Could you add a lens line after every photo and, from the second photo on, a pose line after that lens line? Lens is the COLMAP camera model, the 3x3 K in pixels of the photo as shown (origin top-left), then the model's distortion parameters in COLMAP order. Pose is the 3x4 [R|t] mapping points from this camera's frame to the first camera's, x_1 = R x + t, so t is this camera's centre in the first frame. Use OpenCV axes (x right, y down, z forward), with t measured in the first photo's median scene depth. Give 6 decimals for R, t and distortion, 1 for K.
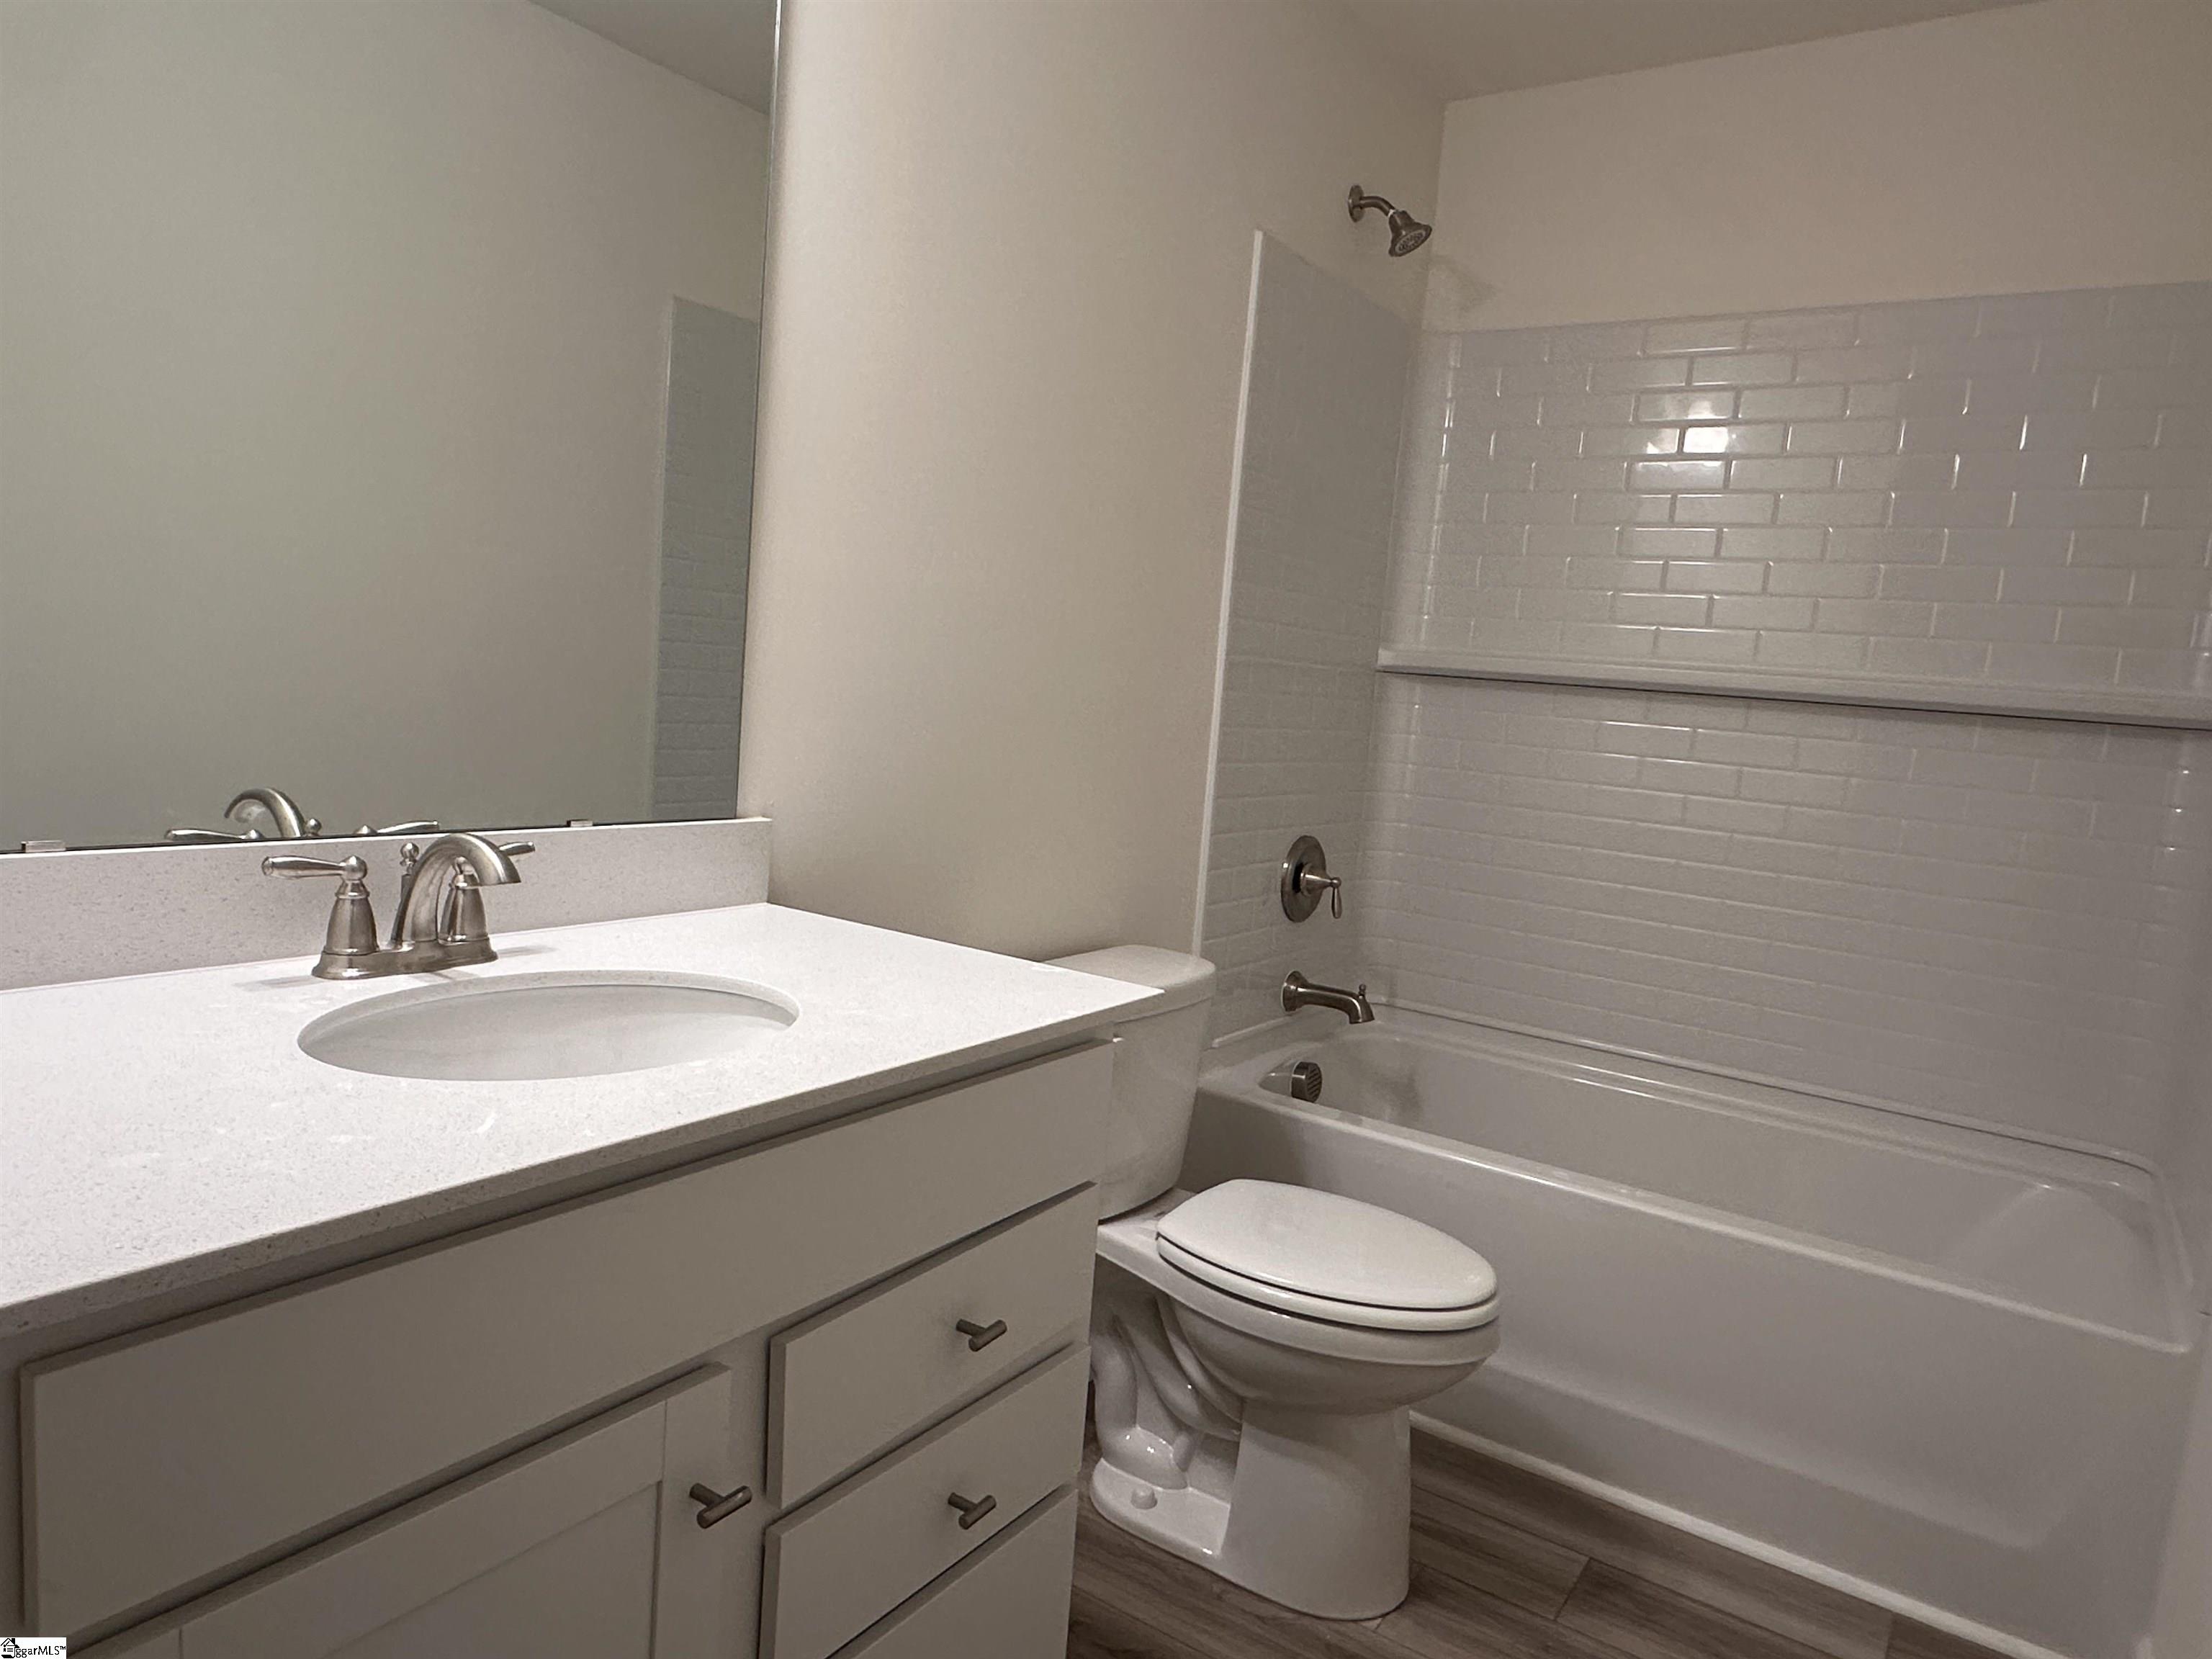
lens RADIAL K [[1401.0, 0, 1101.8], [0, 1401.0, 837.3], [0, 0, 1]] dist [-0.001901, -0.001539]
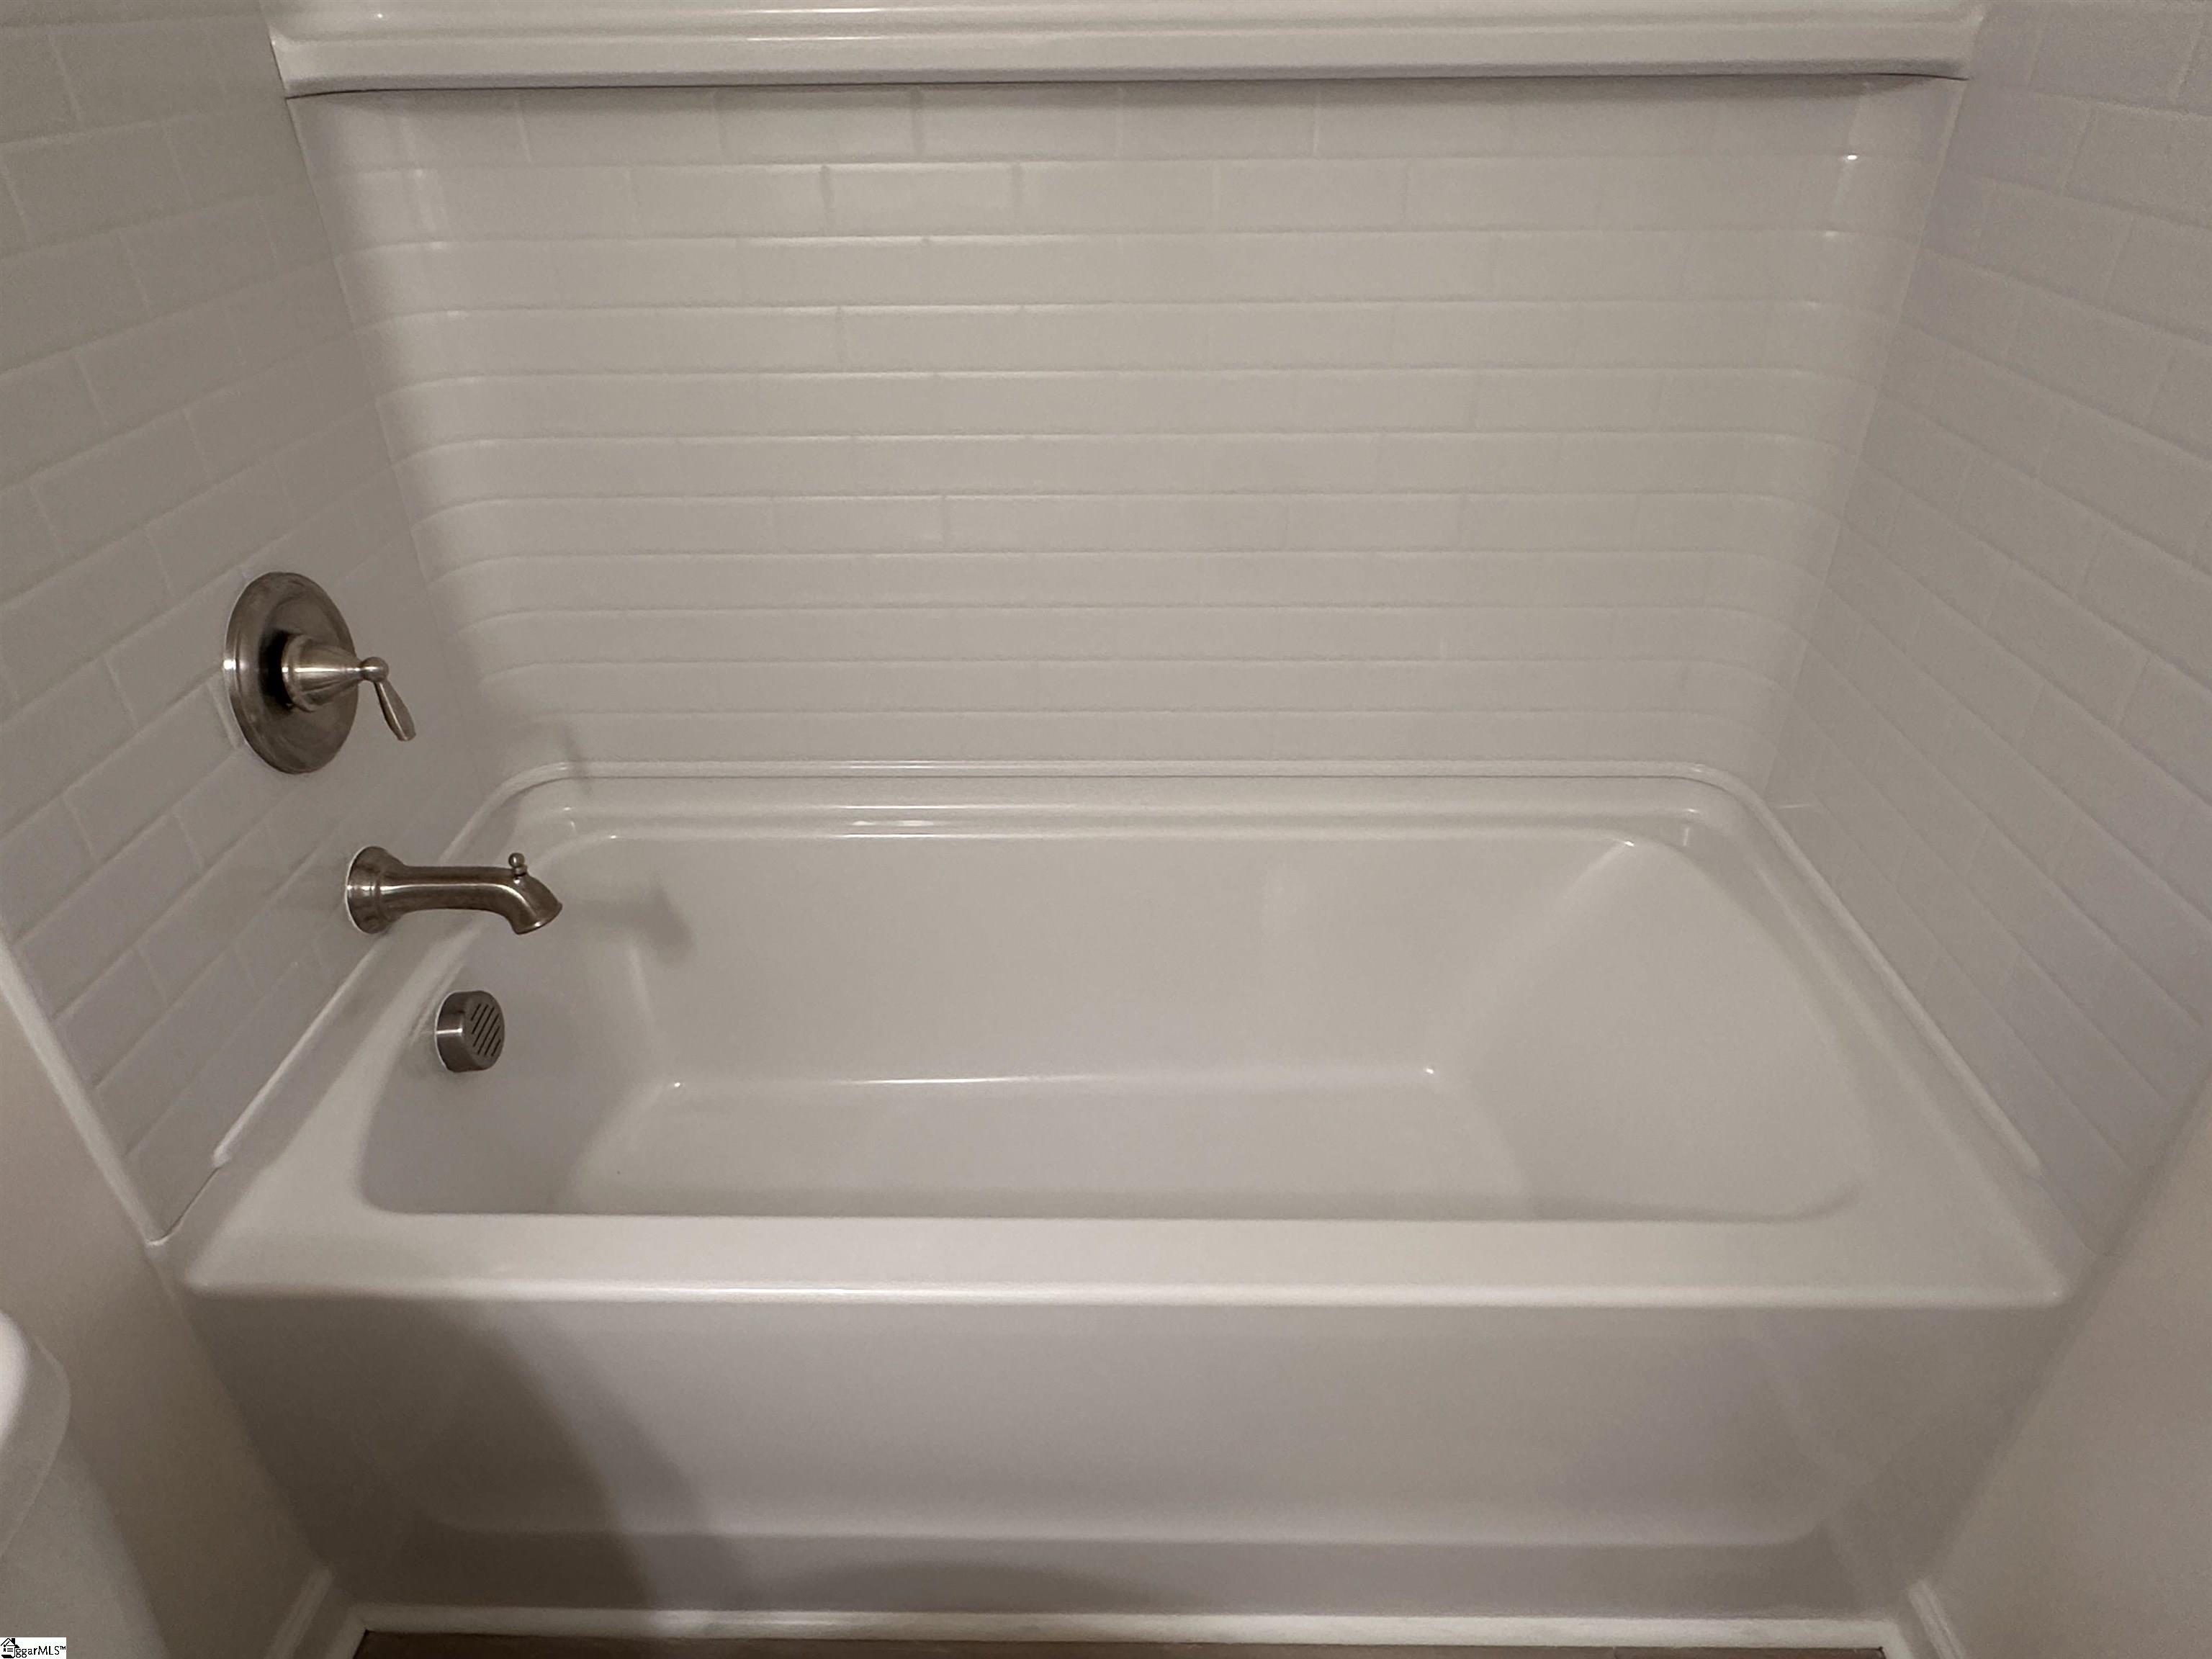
lens RADIAL K [[1401.0, 0, 1101.8], [0, 1401.0, 837.3], [0, 0, 1]] dist [-0.001901, -0.001539]
pose [[0.824175, -0.365544, 0.432565, 0.144831], [0.141293, 0.872364, 0.467994, -0.093004], [-0.548427, -0.324590, 0.770629, 0.519543]]
